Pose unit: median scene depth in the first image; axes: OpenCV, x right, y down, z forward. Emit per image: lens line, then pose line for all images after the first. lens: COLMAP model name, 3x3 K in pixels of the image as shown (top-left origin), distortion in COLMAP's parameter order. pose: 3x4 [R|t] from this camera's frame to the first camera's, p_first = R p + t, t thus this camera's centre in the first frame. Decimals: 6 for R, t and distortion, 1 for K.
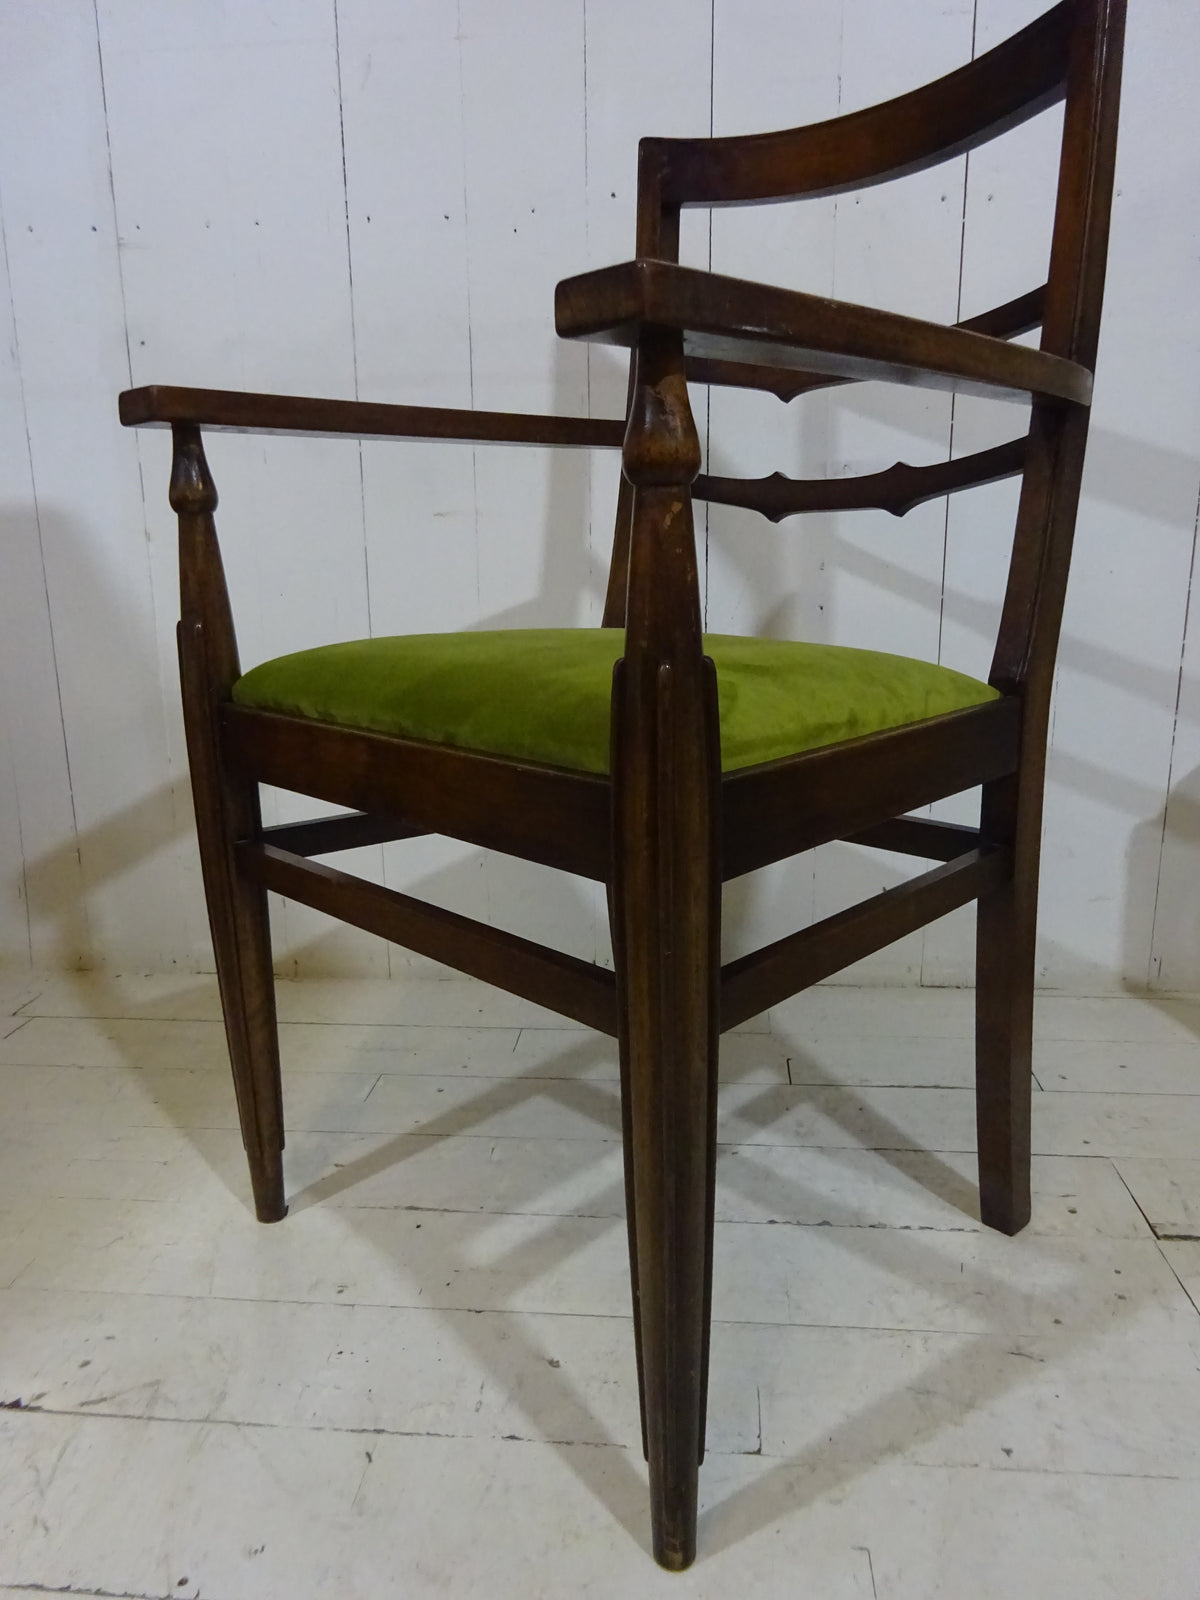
lens RADIAL K [[1189.5, 0, 603.4], [0, 1189.5, 799.8], [0, 0, 1]] dist [0.015787, -0.023192]
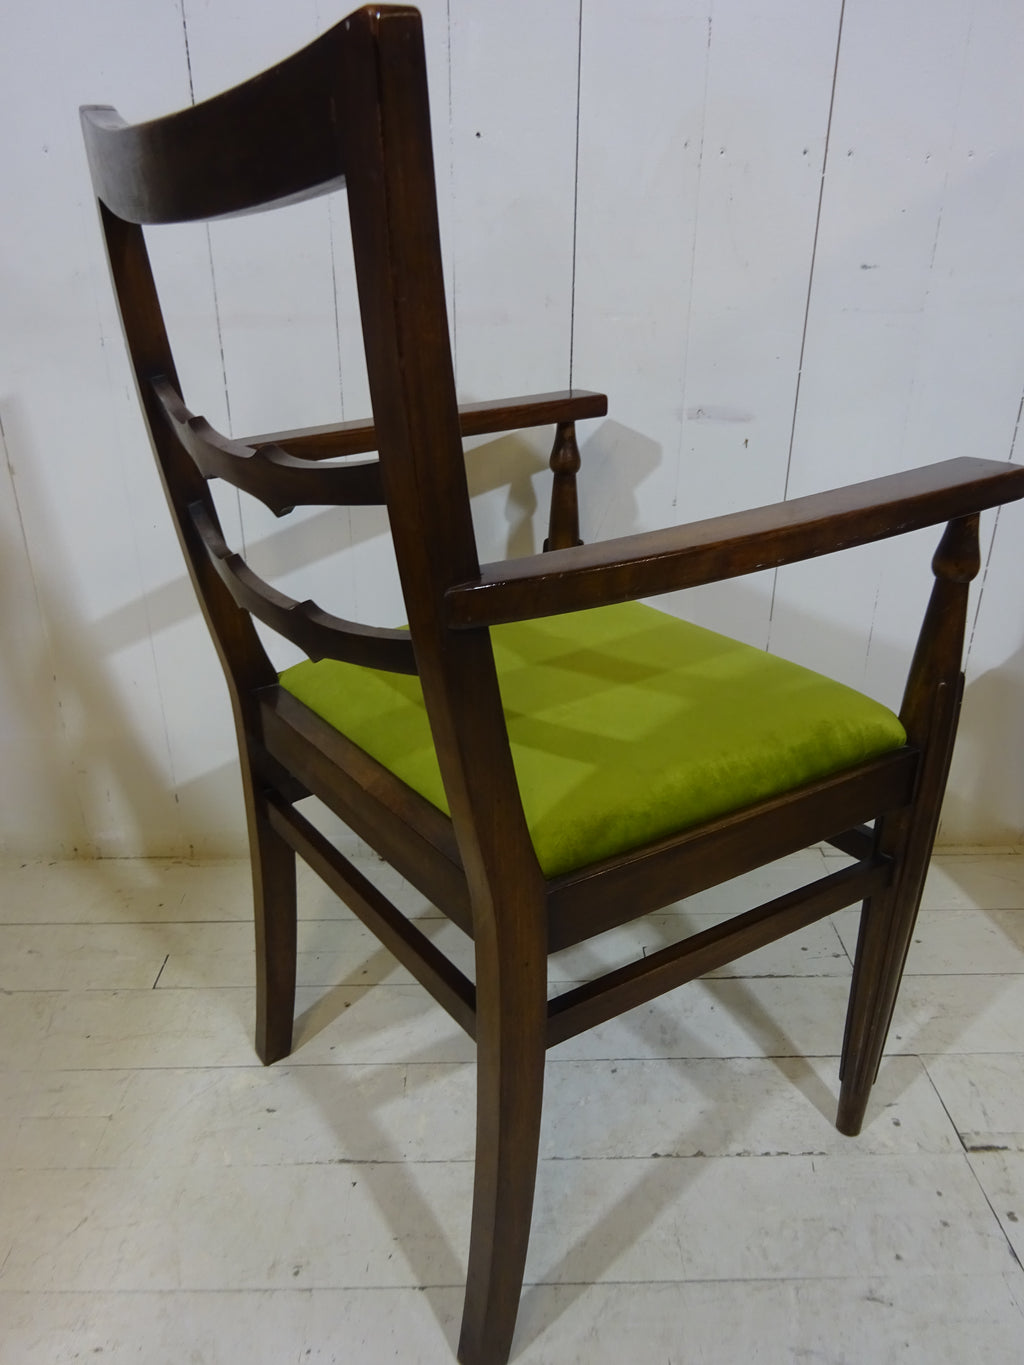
lens RADIAL K [[1014.8, 0, 515.9], [0, 1014.8, 682.0], [0, 0, 1]] dist [0.015787, -0.023192]
pose [[0.993321, -0.035237, 0.109874, -0.097187], [0.012420, 0.979348, 0.201800, -0.333852], [-0.114716, -0.199087, 0.973244, 0.135229]]
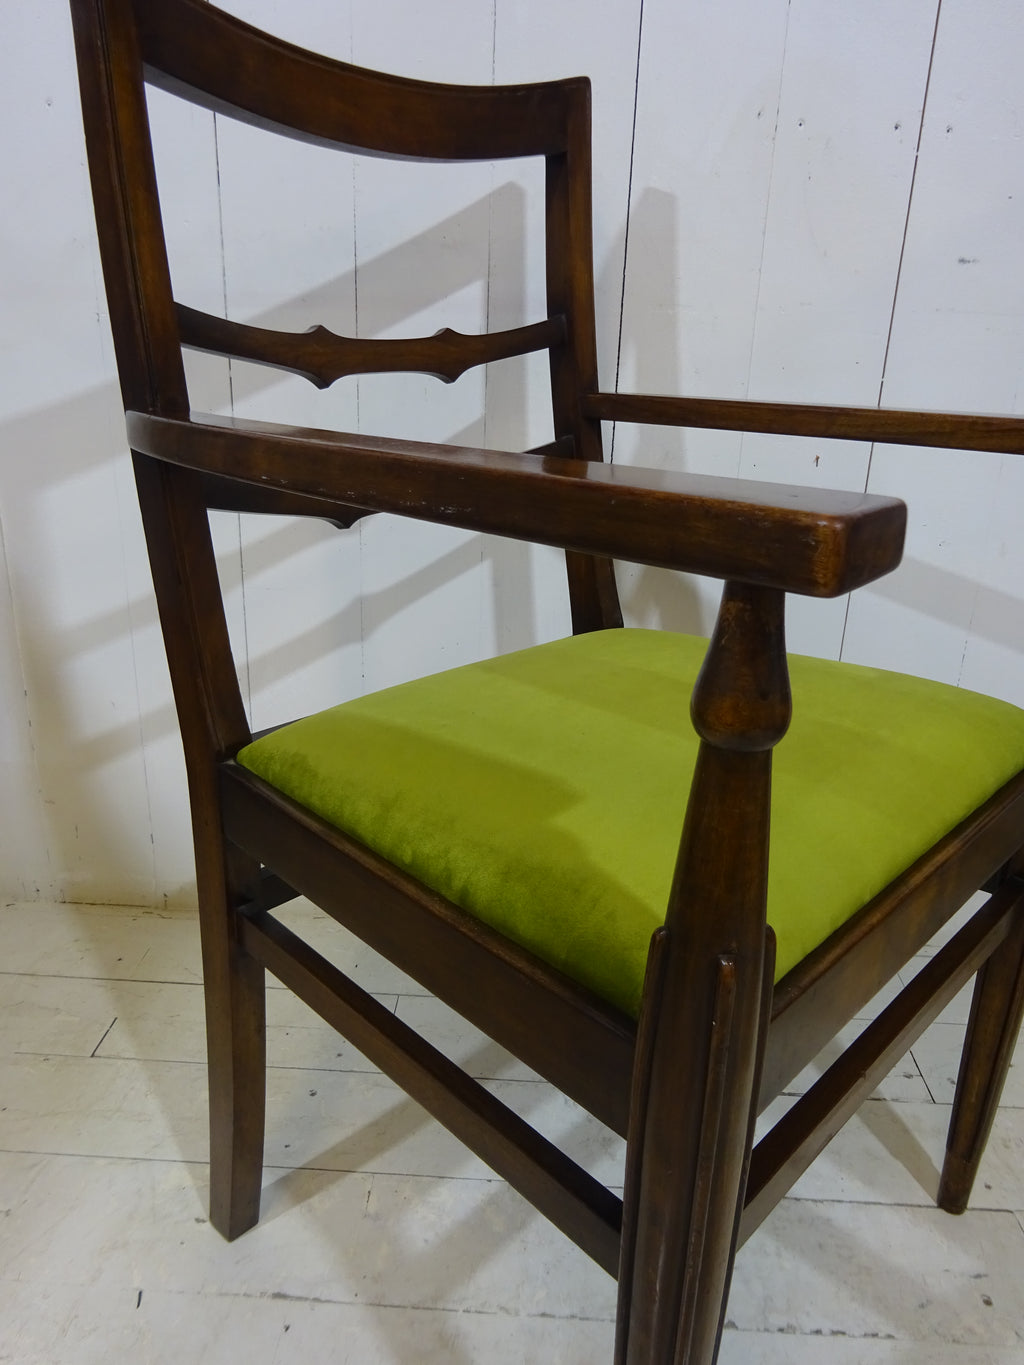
lens RADIAL K [[1014.8, 0, 515.5], [0, 1014.8, 680.4], [0, 0, 1]] dist [0.015787, -0.023192]
pose [[0.997951, 0.026365, 0.058295, -0.042289], [-0.033020, 0.992663, 0.116314, -0.242608], [-0.054801, -0.118000, 0.991500, 0.303826]]
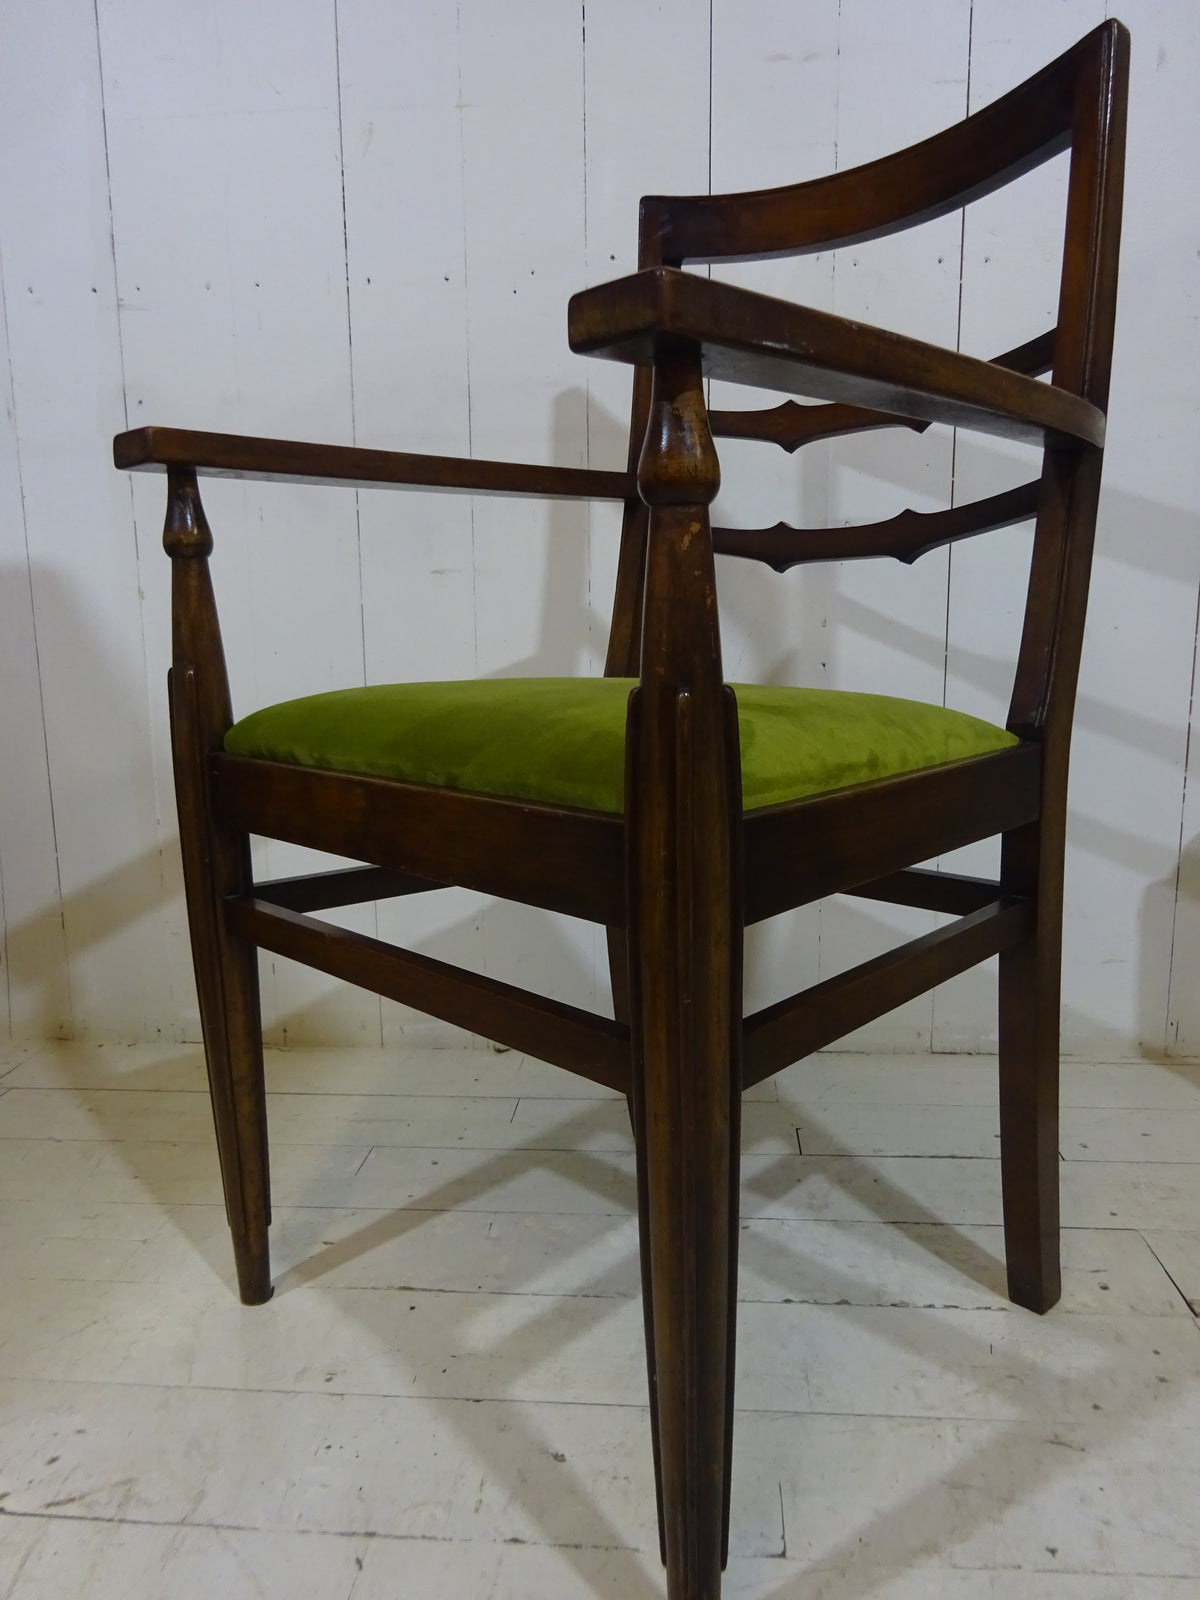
lens RADIAL K [[1189.5, 0, 604.1], [0, 1189.5, 797.3], [0, 0, 1]] dist [0.015787, -0.023192]
pose [[0.999964, -0.002346, 0.008186, -0.011341], [0.002868, 0.997925, -0.064329, 0.017613], [-0.008018, 0.064350, 0.997895, 0.035710]]
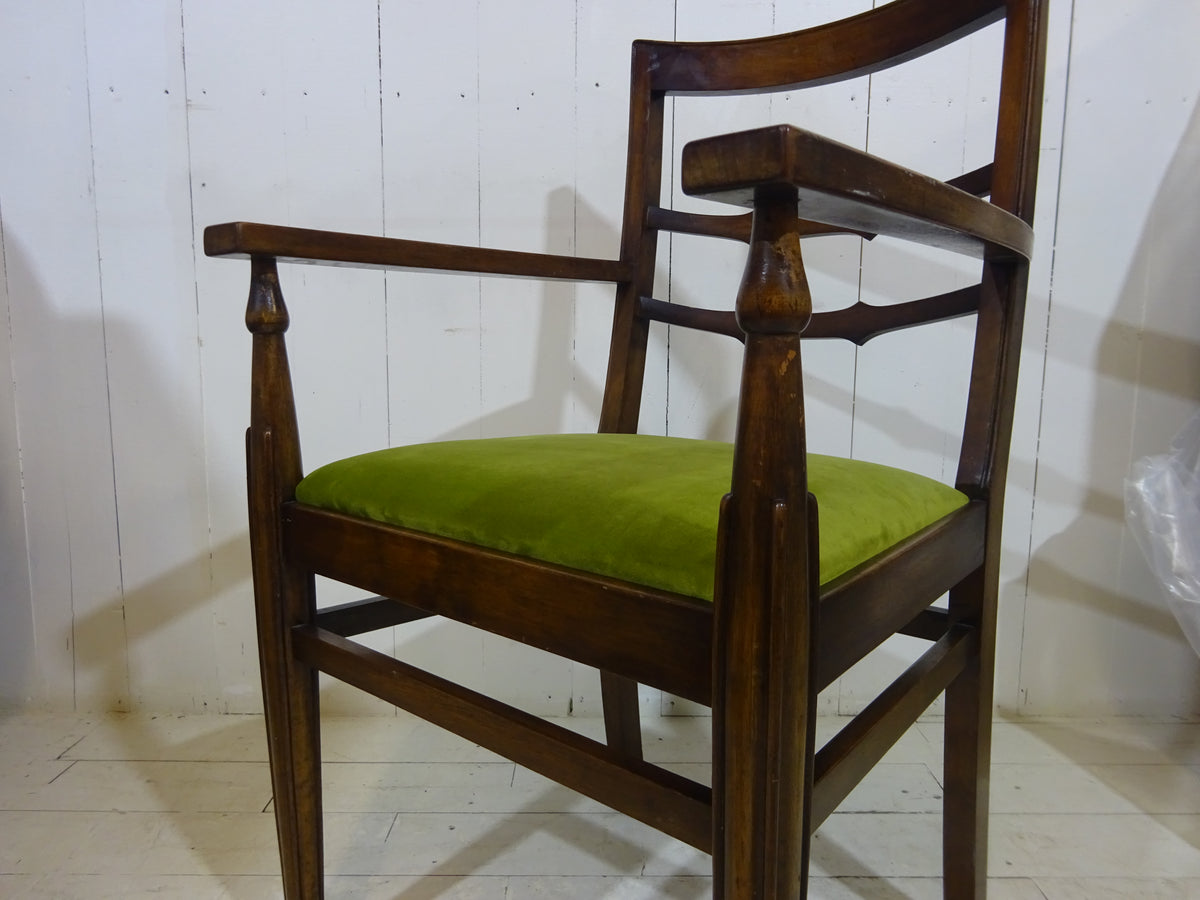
lens RADIAL K [[892.2, 0, 603.1], [0, 892.2, 445.6], [0, 0, 1]] dist [0.015787, -0.023192]
pose [[0.995549, 0.007437, 0.093956, -0.101230], [0.001528, 0.995477, -0.094991, -0.051952], [-0.094237, 0.094712, 0.991034, 0.137729]]
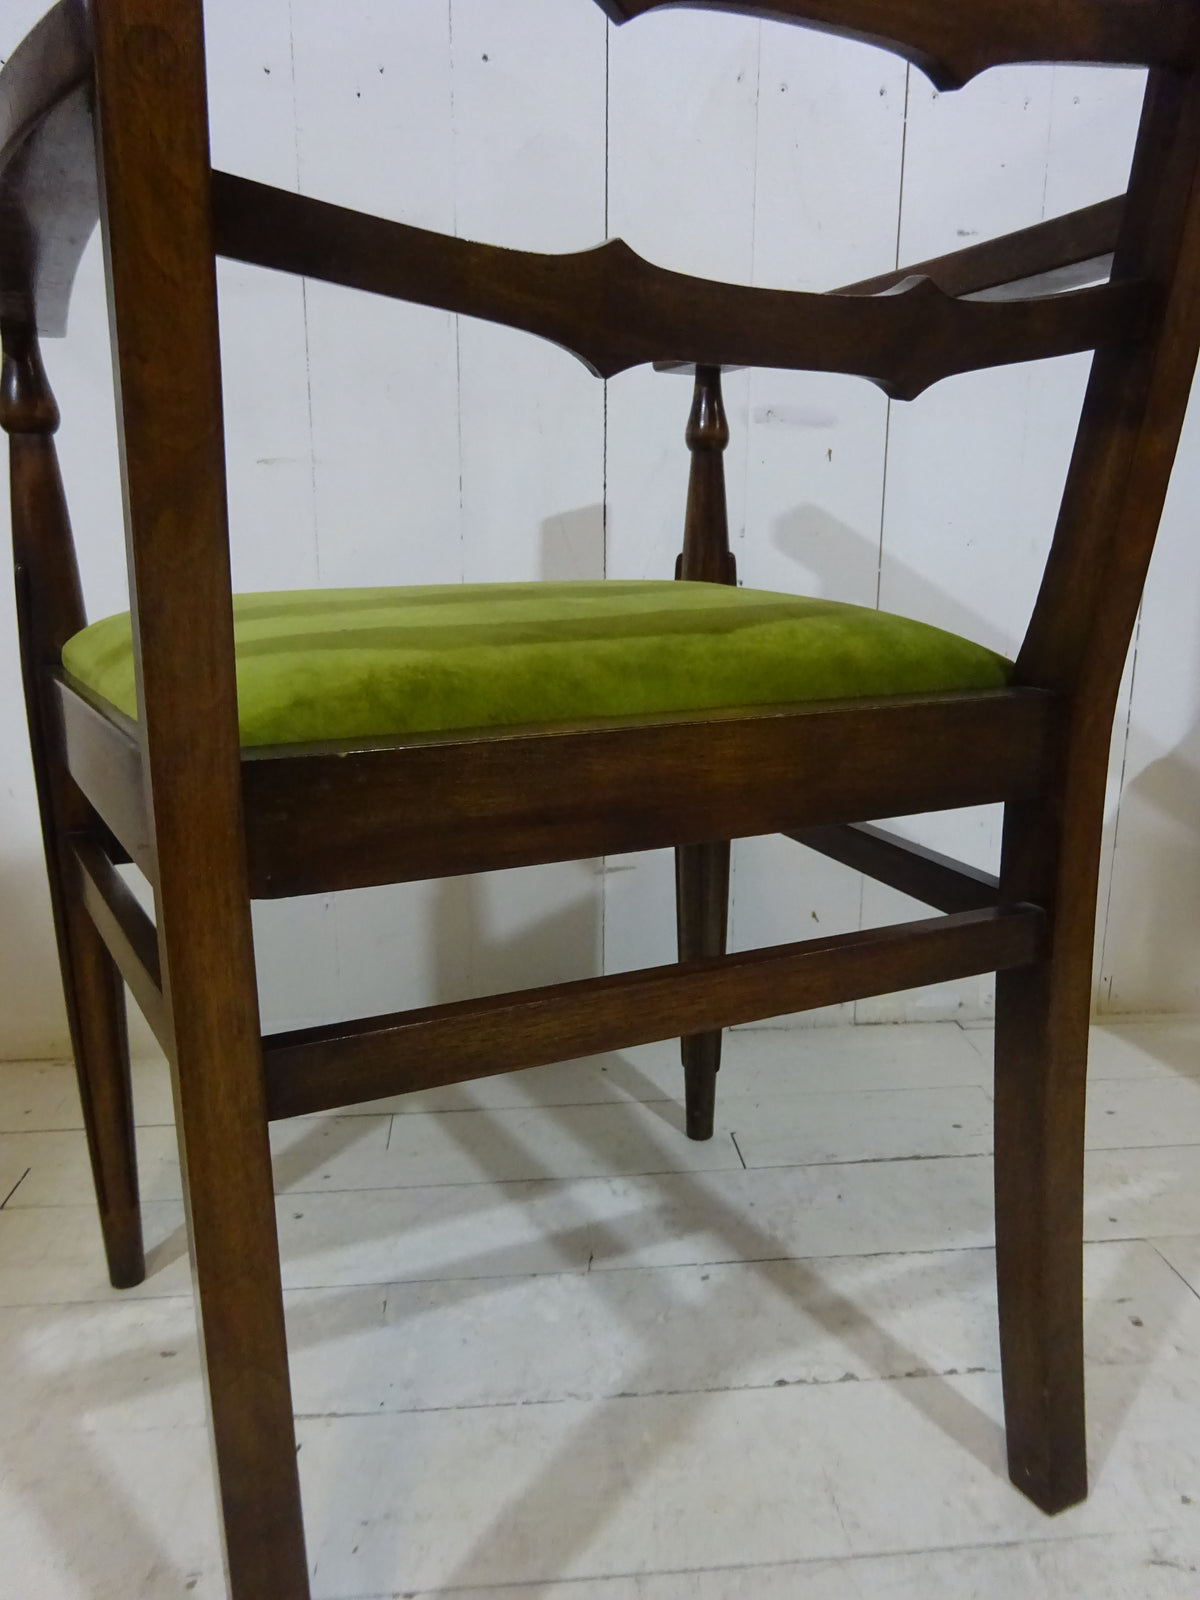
lens RADIAL K [[1181.7, 0, 606.0], [0, 1181.7, 801.2], [0, 0, 1]] dist [0.020207, -0.031352]
pose [[0.982820, -0.028722, 0.182317, -0.099530], [0.029010, 0.999579, 0.001089, -0.017578], [-0.182271, 0.004219, 0.983239, 0.303299]]
